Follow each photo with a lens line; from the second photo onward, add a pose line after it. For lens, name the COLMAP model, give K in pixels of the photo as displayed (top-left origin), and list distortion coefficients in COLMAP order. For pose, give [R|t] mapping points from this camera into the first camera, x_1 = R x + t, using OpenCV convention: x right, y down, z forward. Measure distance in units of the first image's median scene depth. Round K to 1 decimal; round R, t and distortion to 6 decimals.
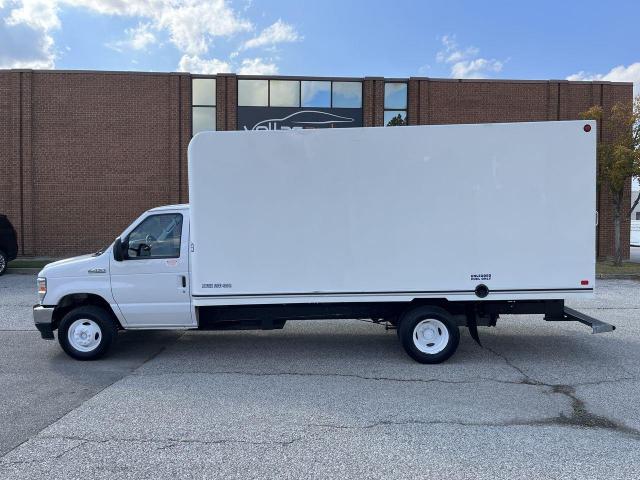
lens RADIAL K [[493.8, 0, 320.0], [0, 493.8, 240.0], [0, 0, 1]] dist [0.068072, -0.099702]
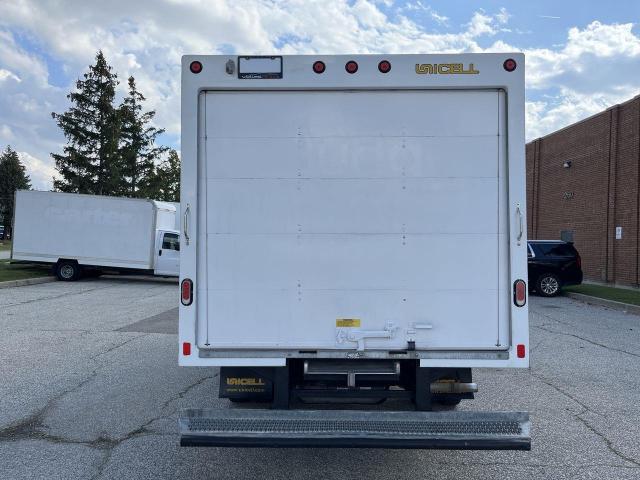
lens RADIAL K [[493.2, 0, 320.6], [0, 493.2, 244.8], [0, 0, 1]] dist [0.040554, -0.007440]
pose [[-0.007617, -0.002236, -0.999968, 1.045470], [-0.056588, 0.998396, -0.001801, -0.028434], [0.998369, 0.056572, -0.007731, 1.090644]]
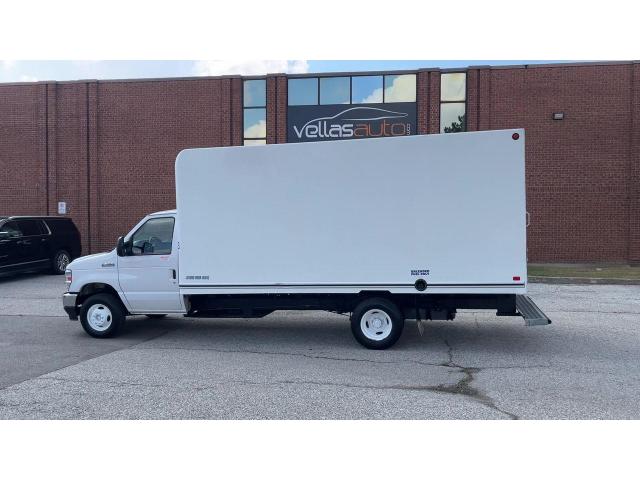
lens RADIAL K [[569.0, 0, 324.2], [0, 569.0, 239.2], [0, 0, 1]] dist [0.060602, -0.095775]
pose [[0.982552, -0.000036, -0.185986, 0.328425], [-0.001403, 0.999970, -0.007607, 0.009479], [0.185981, 0.007736, 0.982523, -0.276277]]
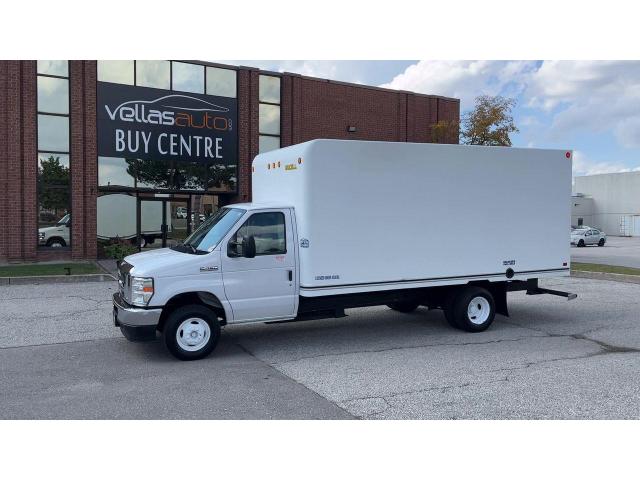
lens RADIAL K [[569.0, 0, 324.2], [0, 569.0, 239.2], [0, 0, 1]] dist [0.060602, -0.095775]
pose [[0.892178, -0.010855, 0.451555, -0.747082], [0.010976, 0.999937, 0.002351, 0.003188], [-0.451552, 0.002859, 0.892240, -0.122622]]
